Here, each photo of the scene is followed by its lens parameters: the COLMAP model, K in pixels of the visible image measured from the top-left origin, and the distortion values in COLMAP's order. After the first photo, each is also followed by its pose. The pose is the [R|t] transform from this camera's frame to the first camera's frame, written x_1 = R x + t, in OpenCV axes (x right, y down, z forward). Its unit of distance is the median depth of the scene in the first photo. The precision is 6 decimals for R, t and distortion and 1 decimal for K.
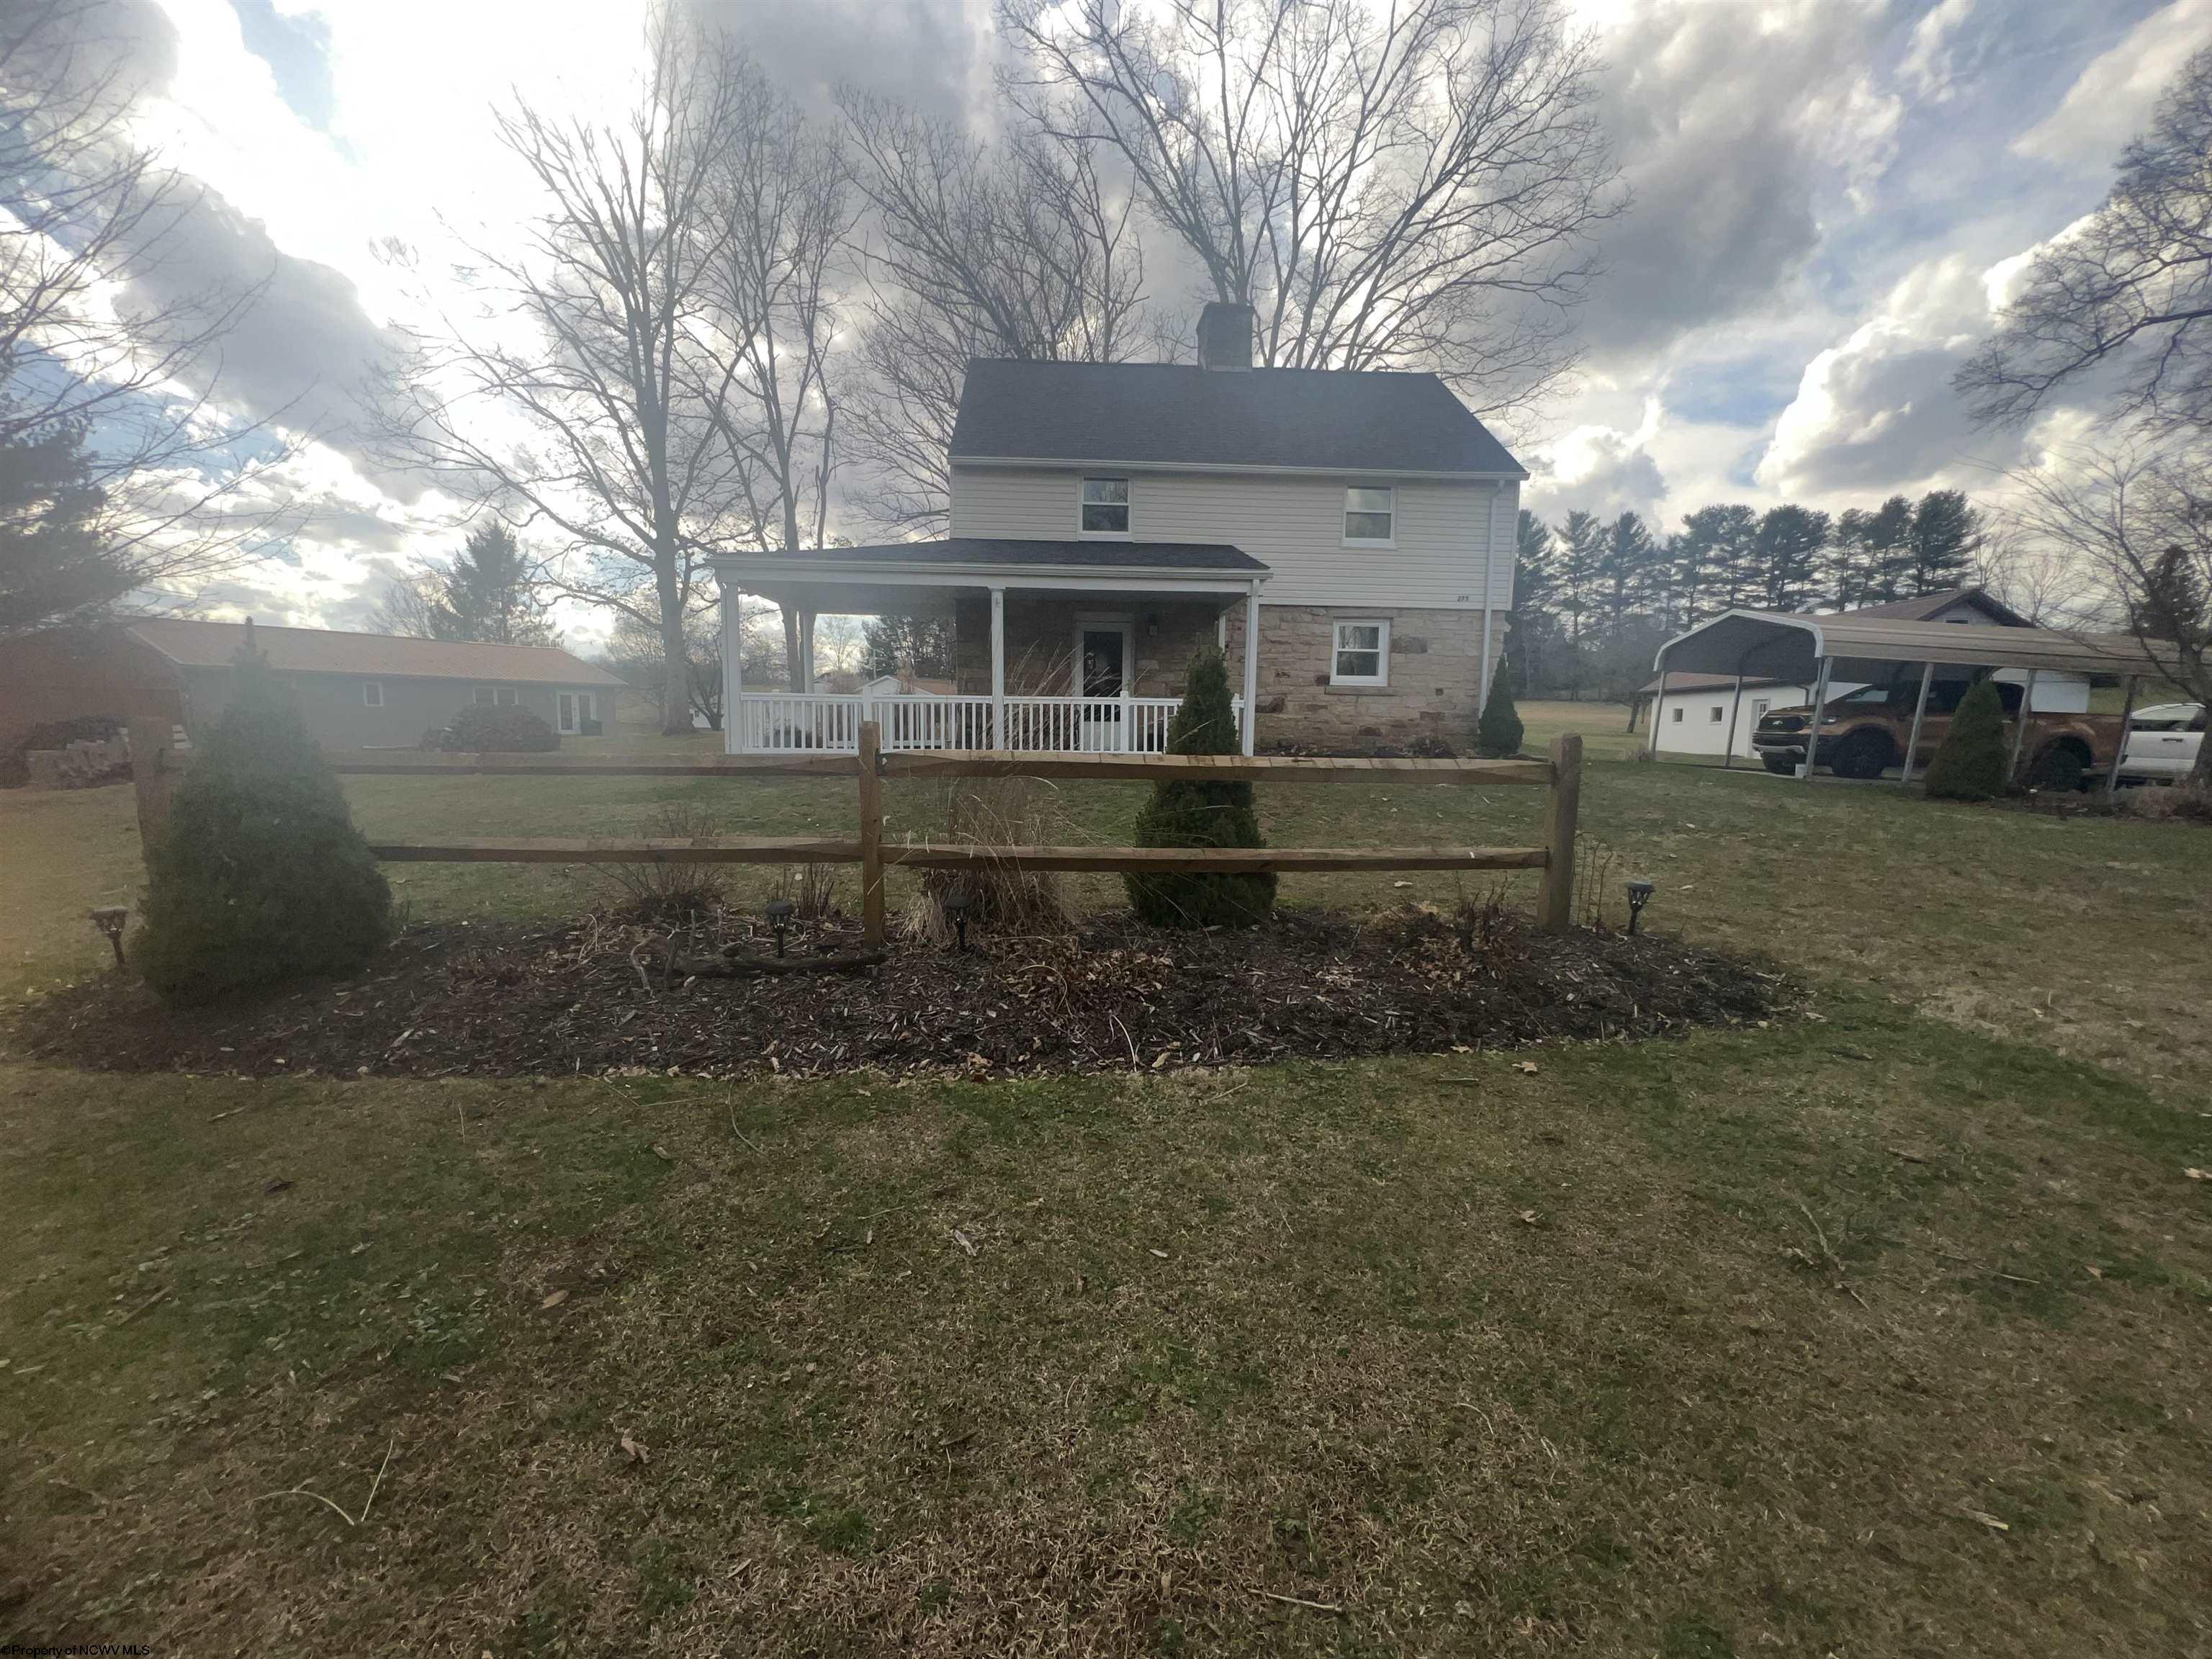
lens RADIAL K [[882.0, 0, 1109.7], [0, 882.0, 835.4], [0, 0, 1]] dist [-0.003207, 0.000707]
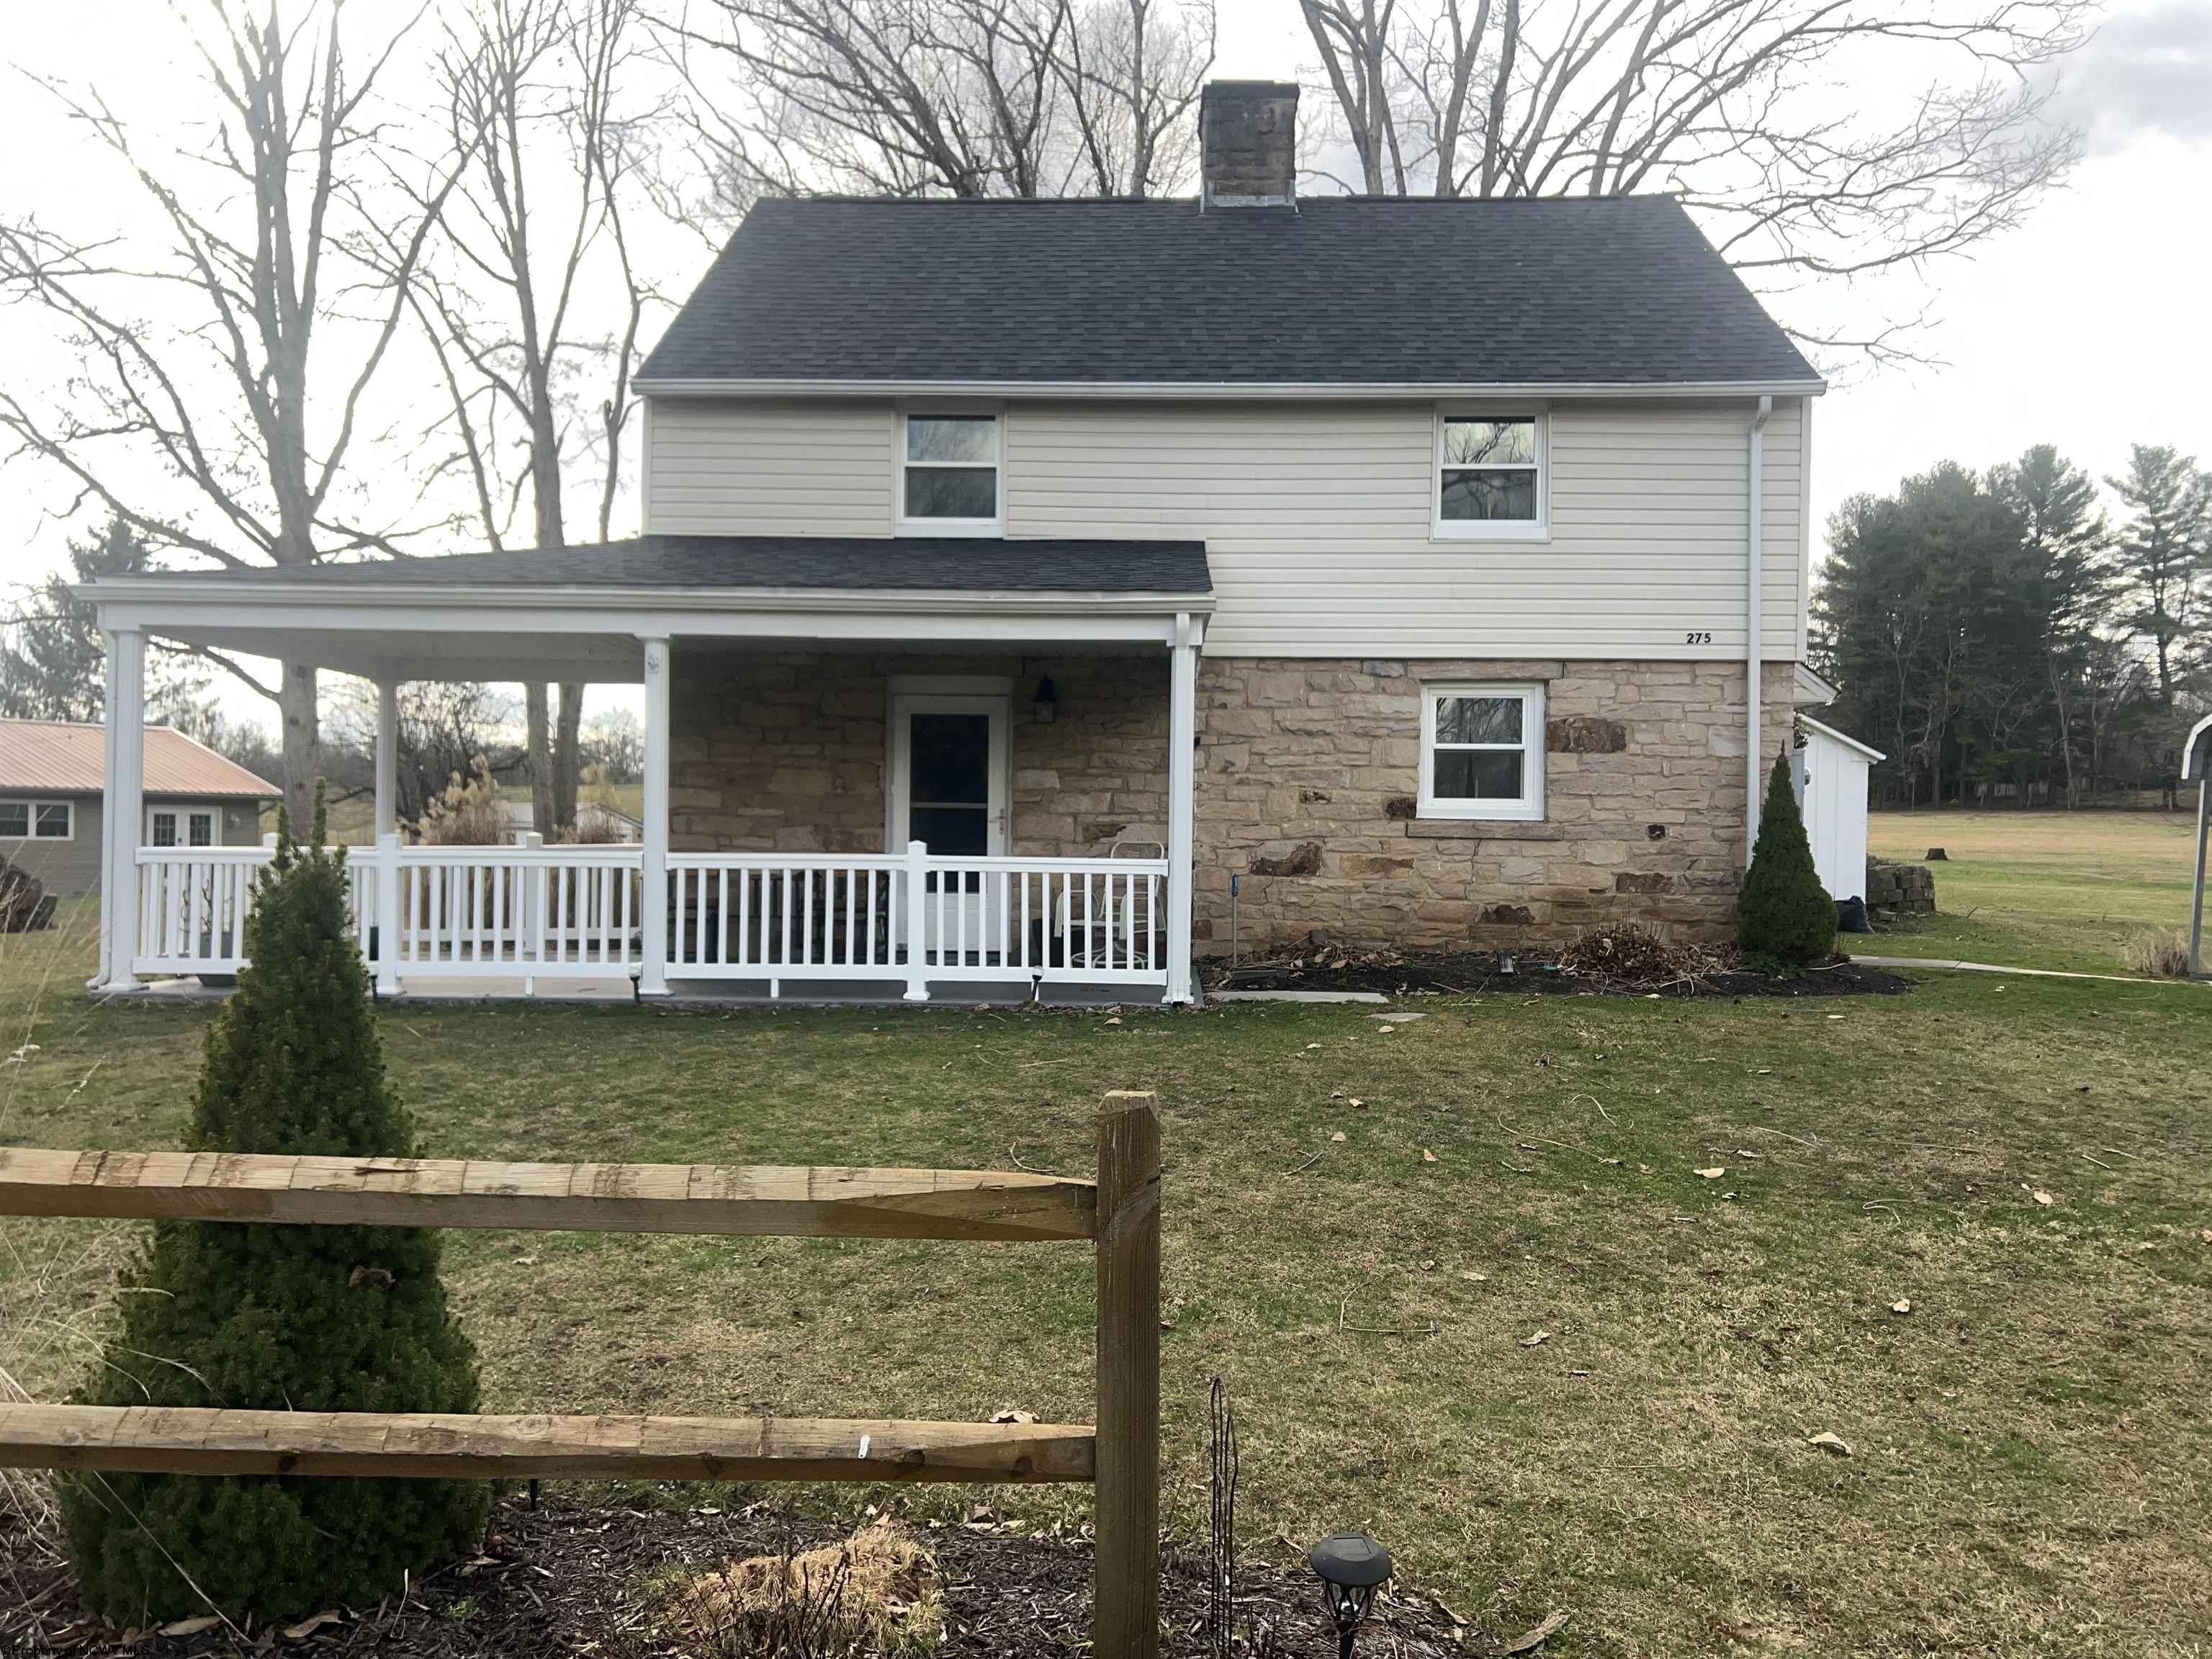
lens RADIAL K [[1665.8, 0, 1116.8], [0, 1665.8, 843.7], [0, 0, 1]] dist [0.049957, -0.047322]
pose [[0.996253, -0.001879, -0.086469, 0.097725], [-0.009543, 0.991271, -0.131493, -0.021596], [0.085962, 0.131826, 0.987539, 0.055578]]
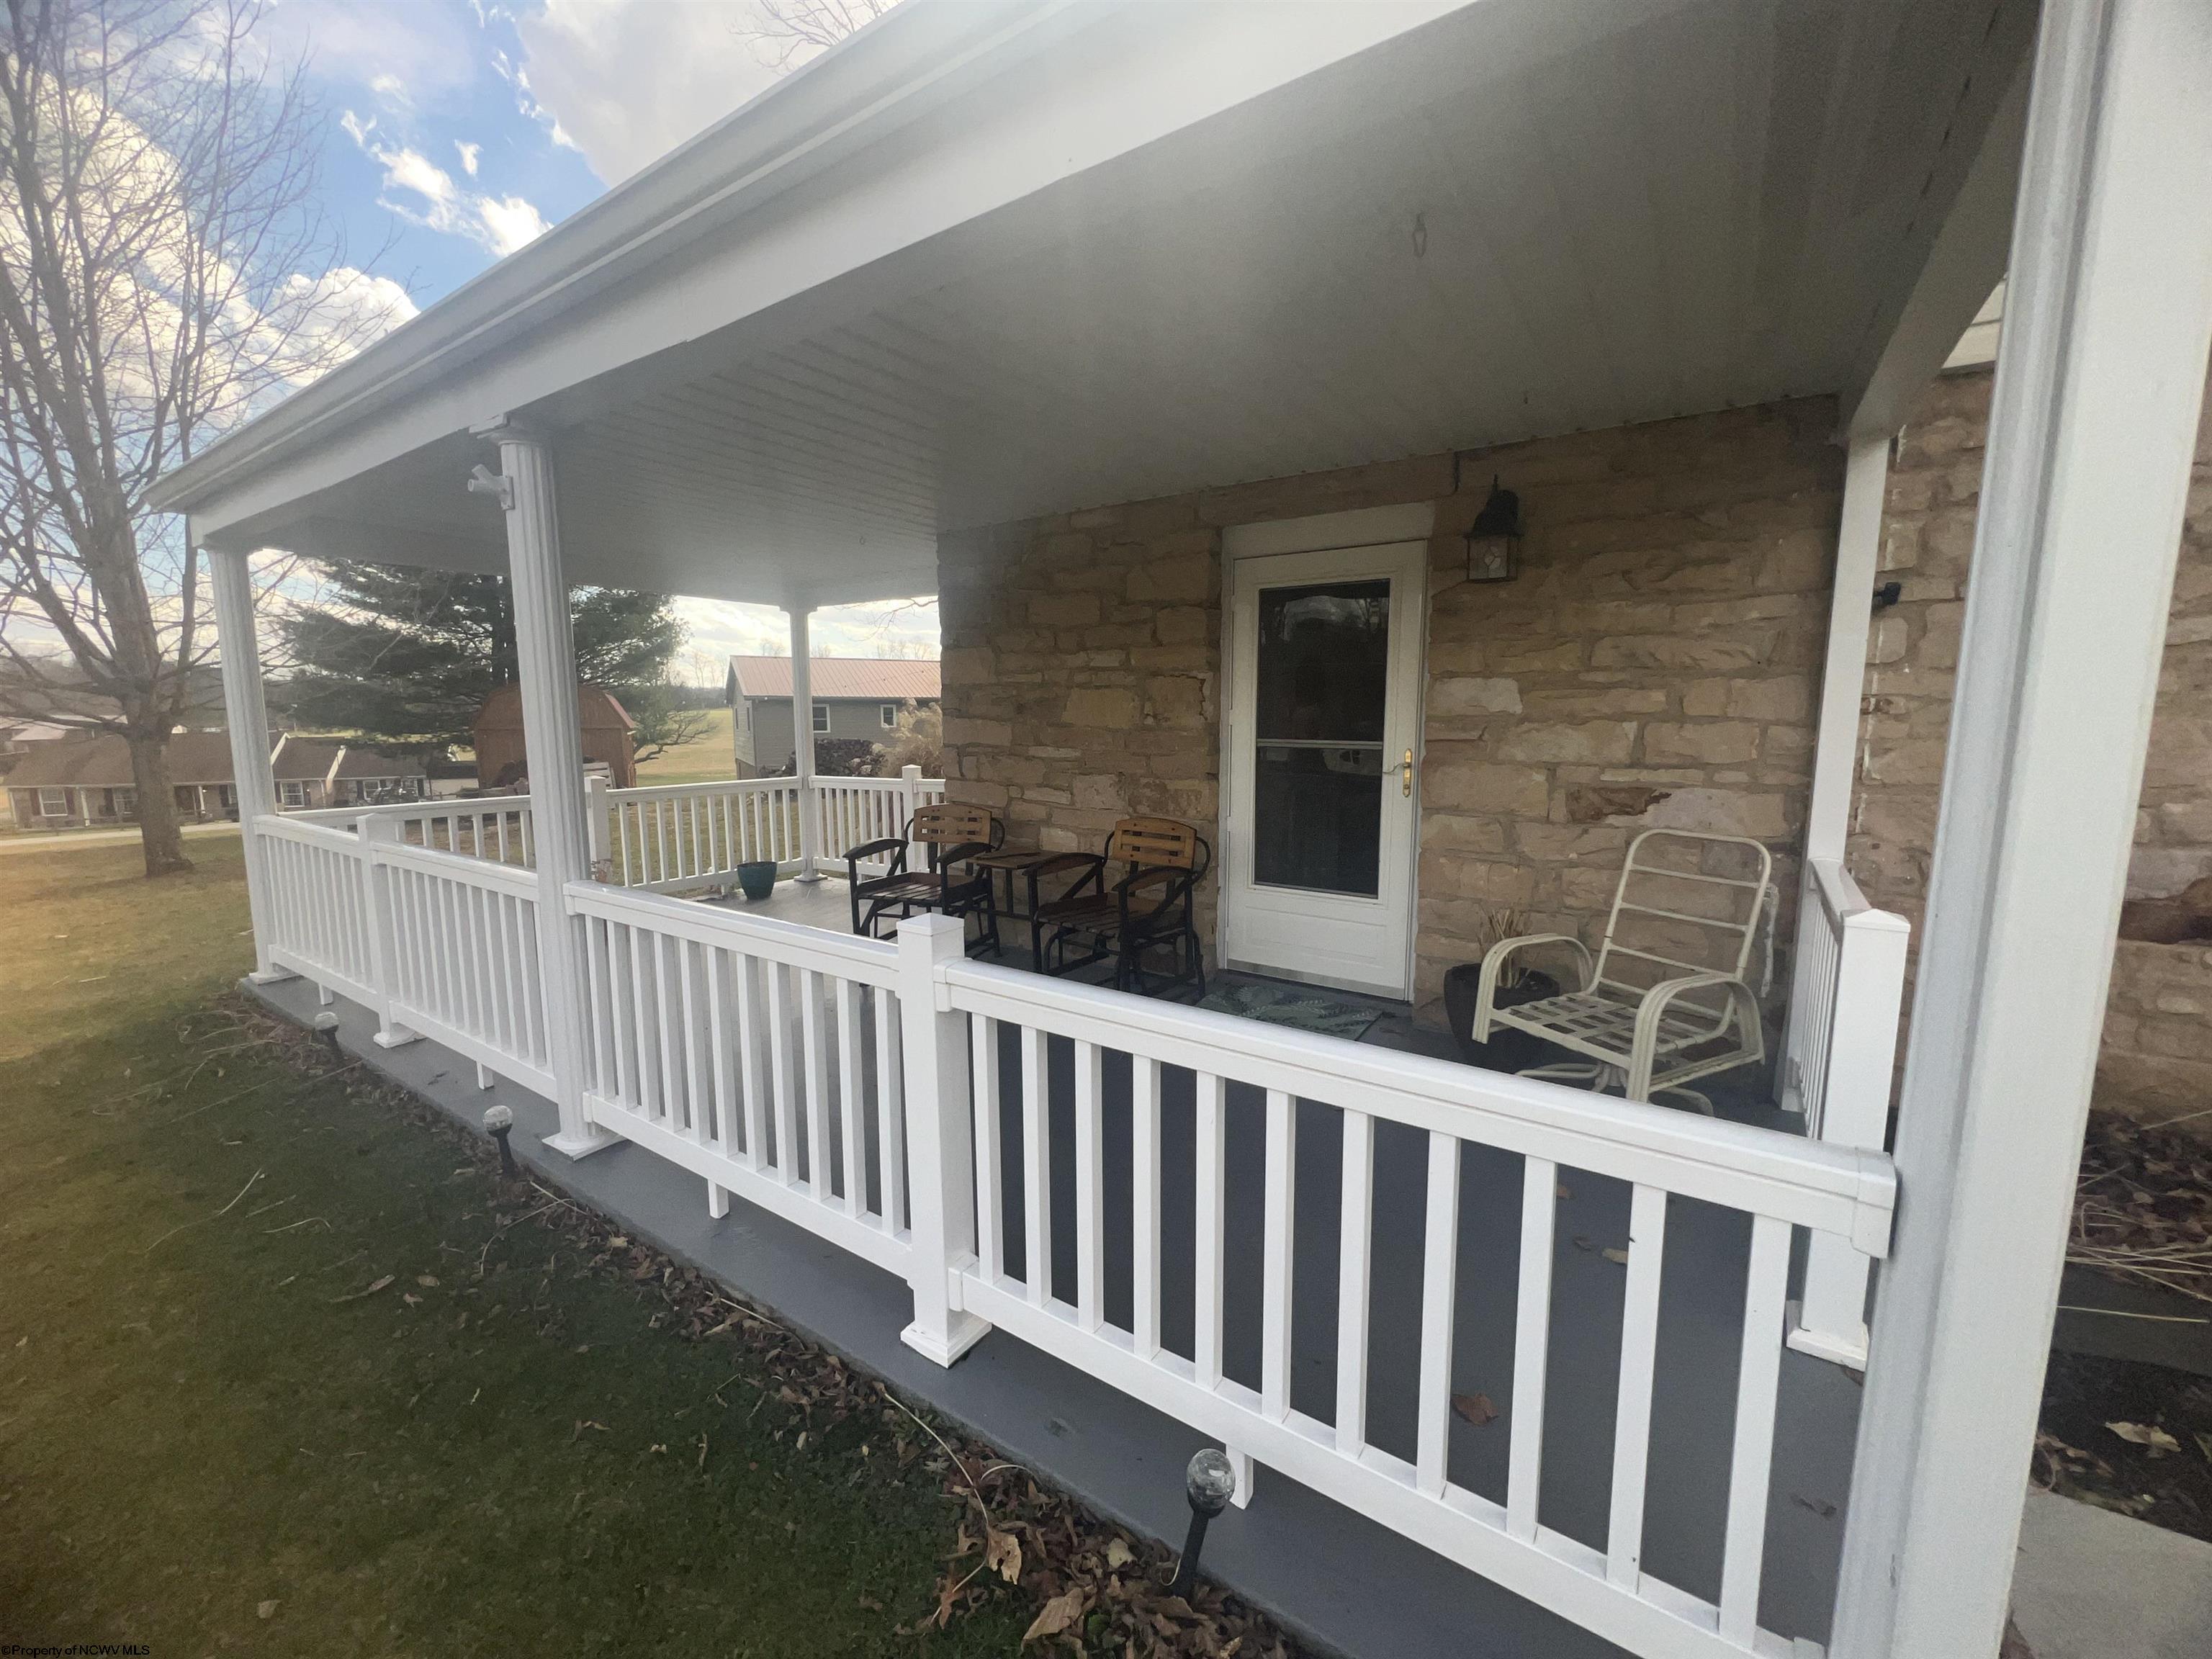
lens RADIAL K [[882.0, 0, 1112.9], [0, 882.0, 825.3], [0, 0, 1]] dist [-0.003207, 0.000707]
pose [[0.810784, 0.059308, -0.582332, 0.063942], [-0.069549, 0.997567, 0.004764, -0.087330], [0.581198, 0.036638, 0.812937, 0.425785]]
